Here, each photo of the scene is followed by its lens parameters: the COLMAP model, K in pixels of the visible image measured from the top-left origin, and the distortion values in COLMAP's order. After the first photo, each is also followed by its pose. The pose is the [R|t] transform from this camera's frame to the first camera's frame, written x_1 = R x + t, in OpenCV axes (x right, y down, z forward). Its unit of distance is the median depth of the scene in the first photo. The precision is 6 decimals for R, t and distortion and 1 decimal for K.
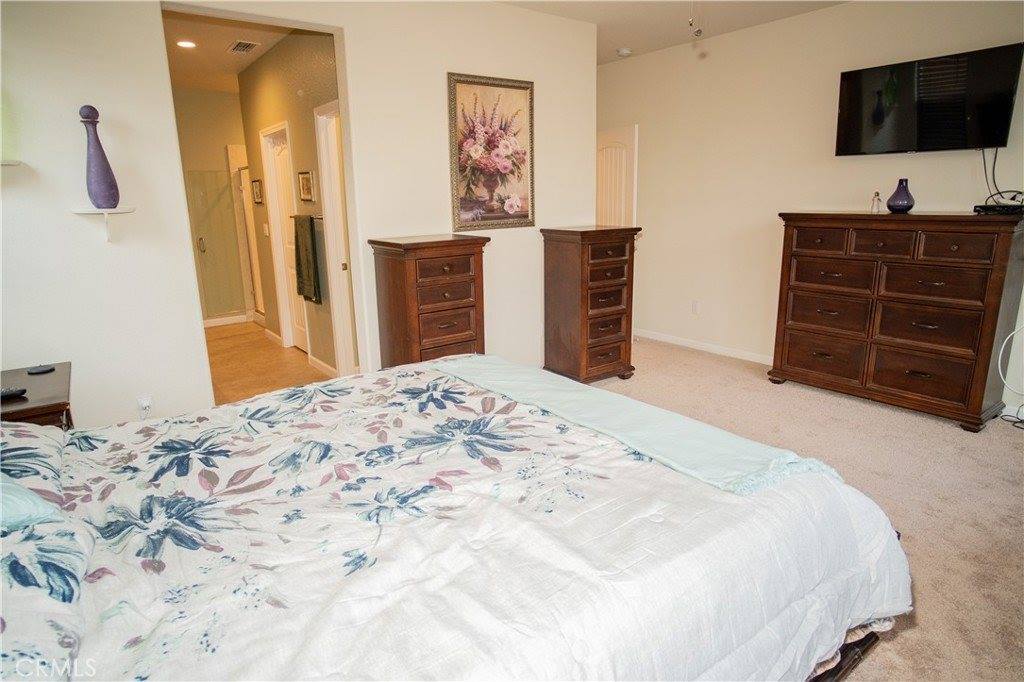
lens RADIAL K [[568.4, 0, 514.3], [0, 568.4, 335.8], [0, 0, 1]] dist [-0.025446, 0.006316]
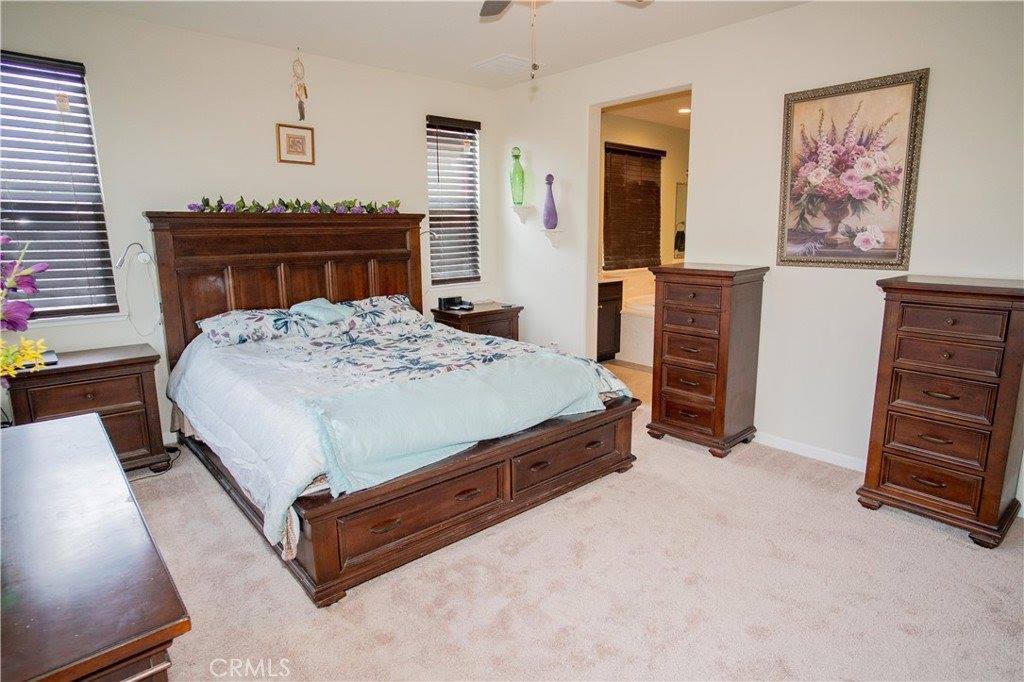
lens RADIAL K [[568.4, 0, 518.7], [0, 568.4, 339.1], [0, 0, 1]] dist [-0.025446, 0.006316]
pose [[0.096370, 0.214208, -0.972023, 0.753796], [-0.232148, 0.954472, 0.187324, -0.141325], [0.967895, 0.207601, 0.141710, 0.482812]]
